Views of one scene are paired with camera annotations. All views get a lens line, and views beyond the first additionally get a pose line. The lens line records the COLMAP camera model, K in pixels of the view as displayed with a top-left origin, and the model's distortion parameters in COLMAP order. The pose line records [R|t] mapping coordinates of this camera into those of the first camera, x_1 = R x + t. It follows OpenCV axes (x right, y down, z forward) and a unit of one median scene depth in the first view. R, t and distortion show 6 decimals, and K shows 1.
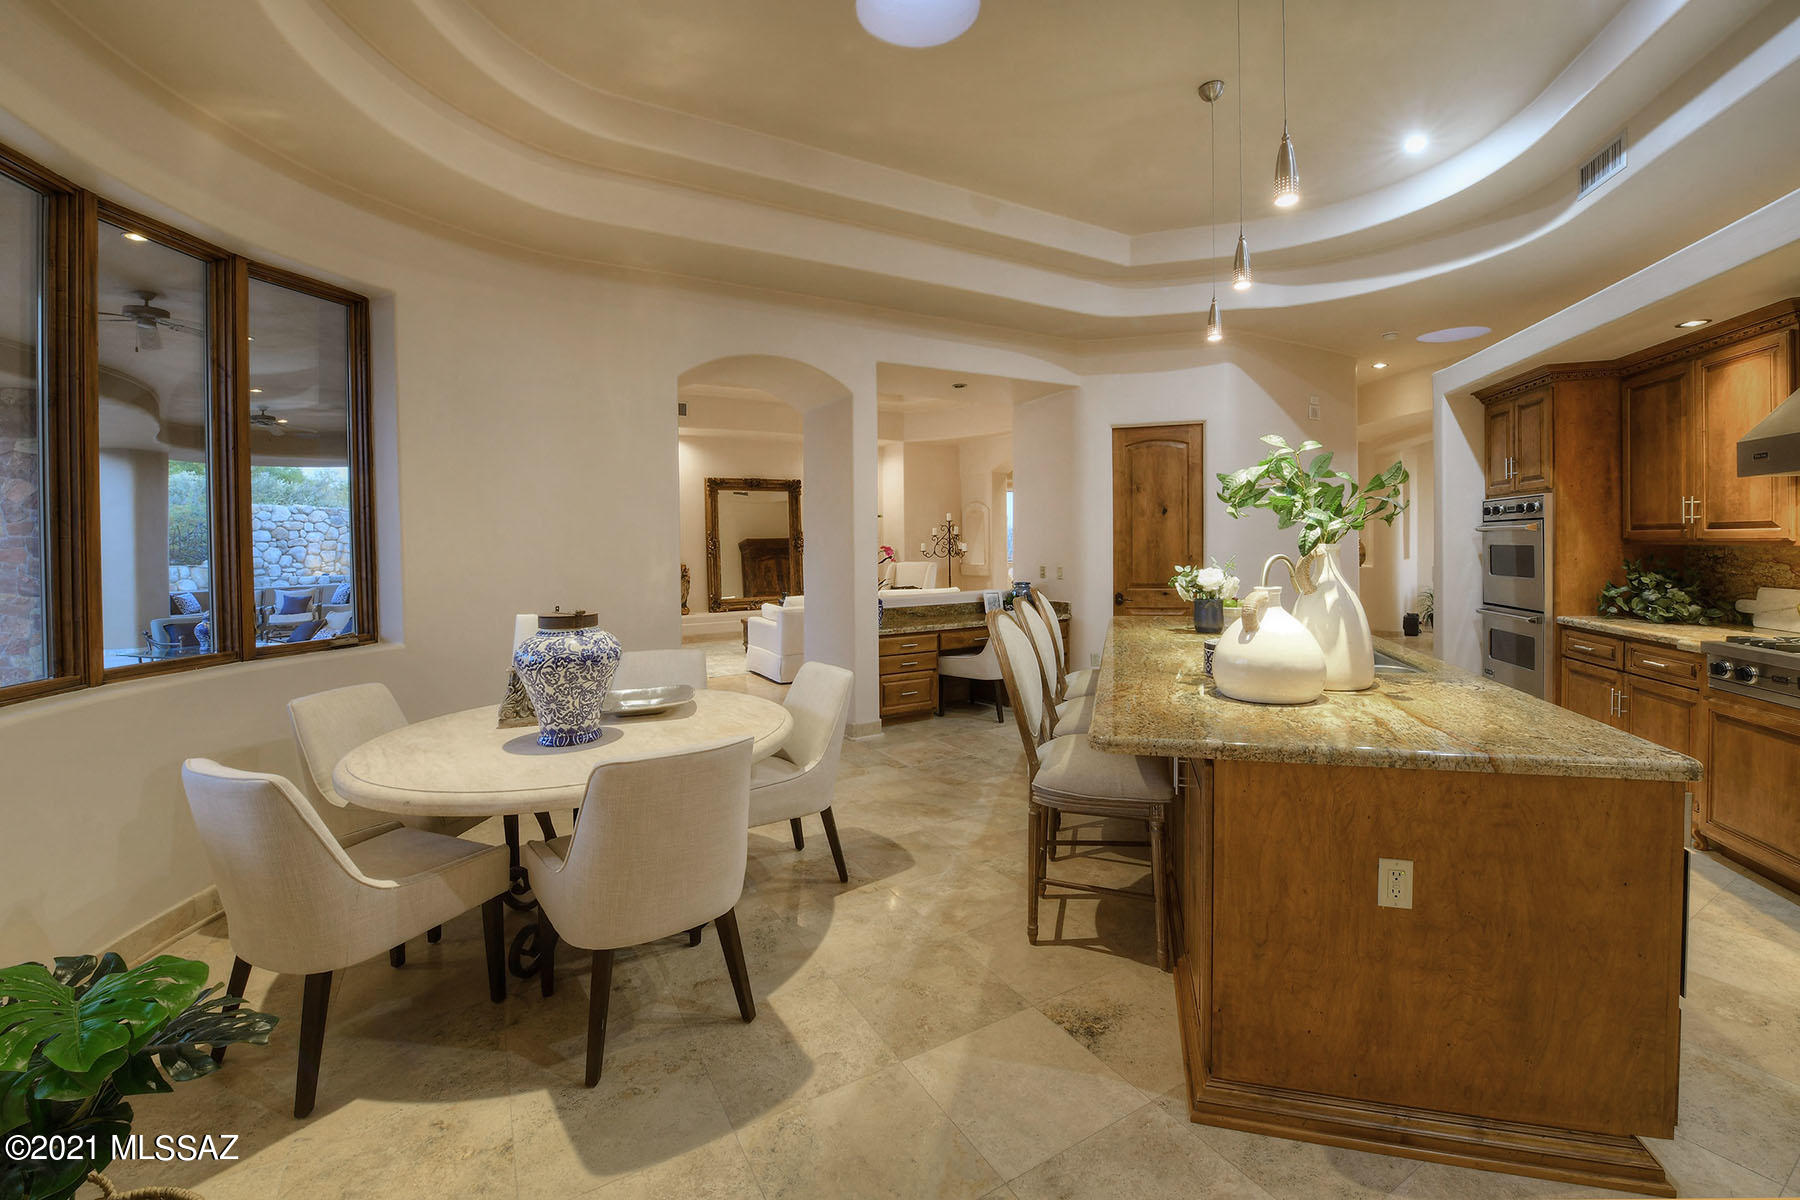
lens RADIAL K [[730.2, 0, 912.0], [0, 730.2, 556.7], [0, 0, 1]] dist [-0.009396, -0.004876]
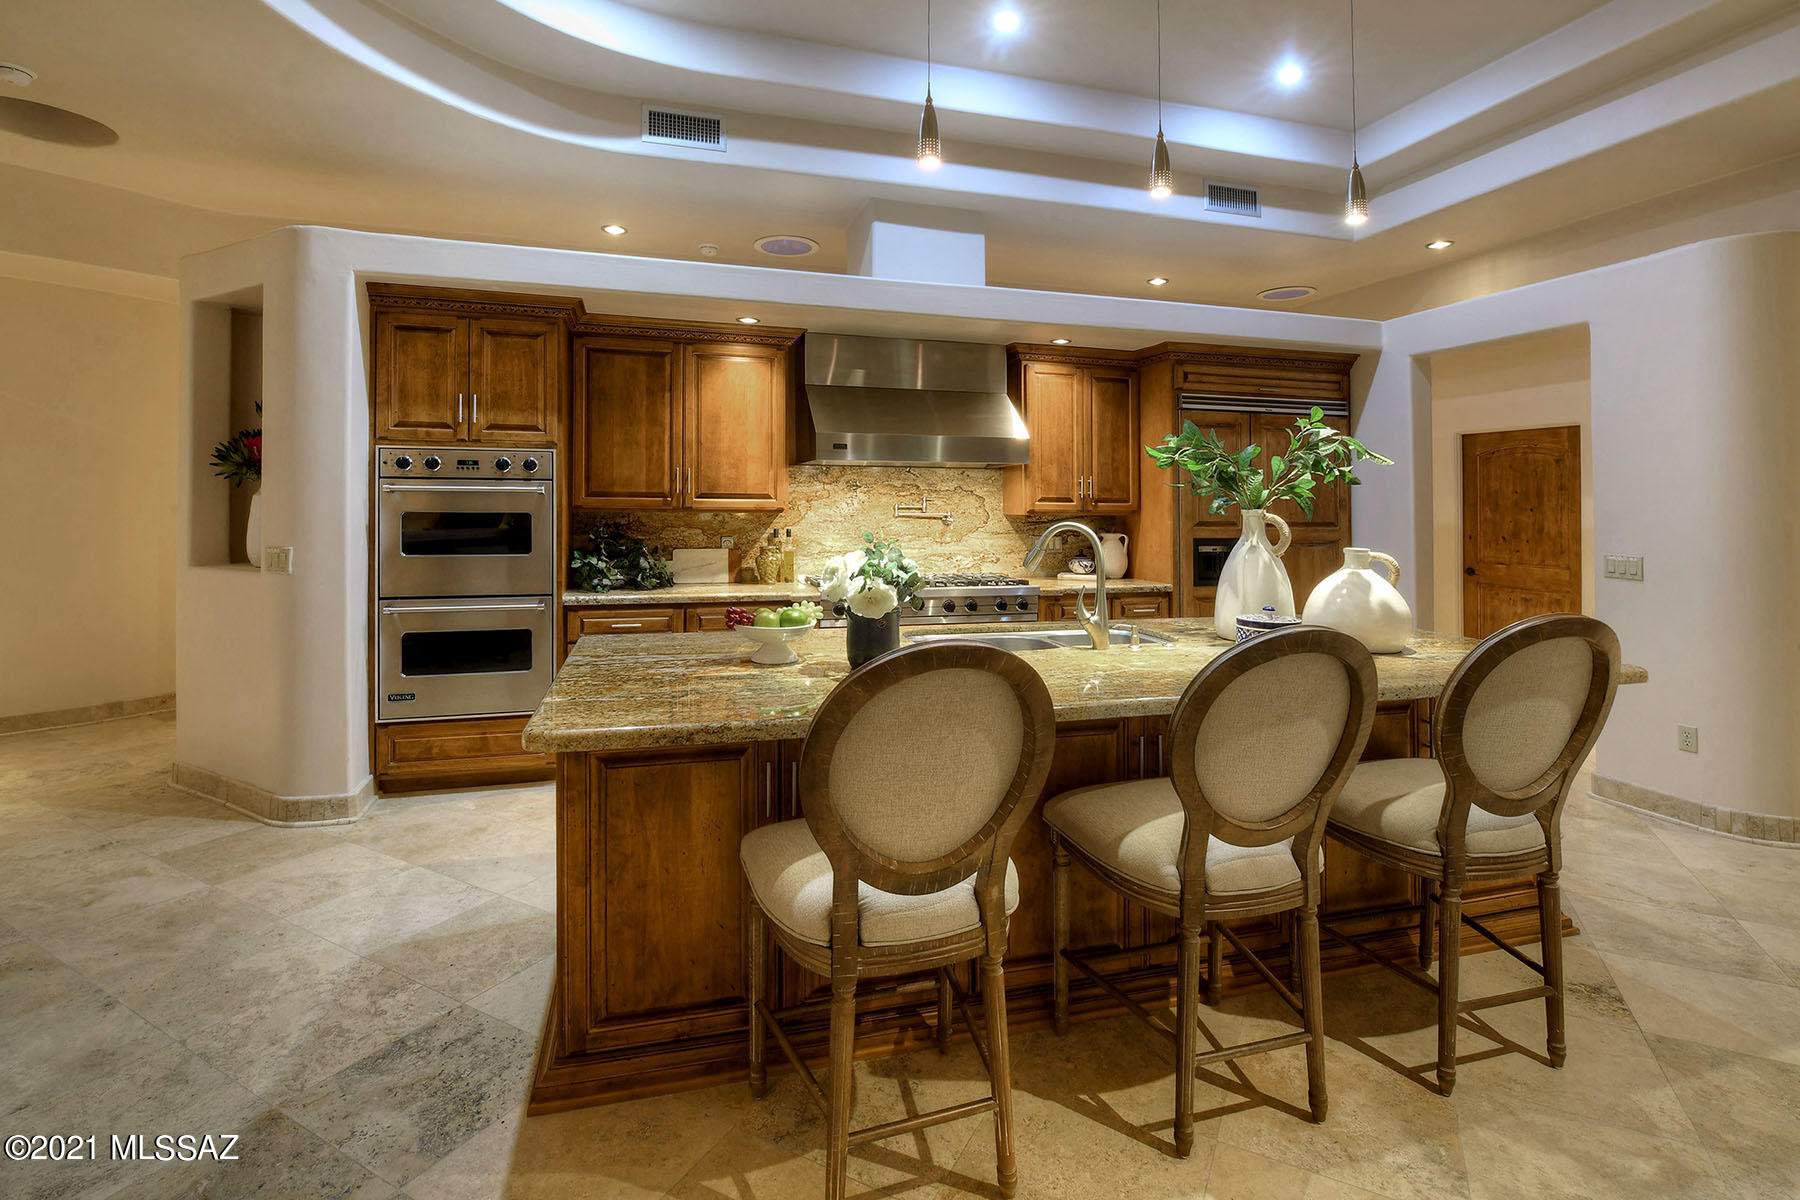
lens RADIAL K [[818.3, 0, 894.3], [0, 818.3, 493.3], [0, 0, 1]] dist [0.003197, 0.000278]
pose [[-0.504411, 0.023875, 0.863133, -0.144397], [0.011014, 0.999714, -0.021216, -0.015263], [-0.863393, -0.001195, -0.504530, 1.298829]]
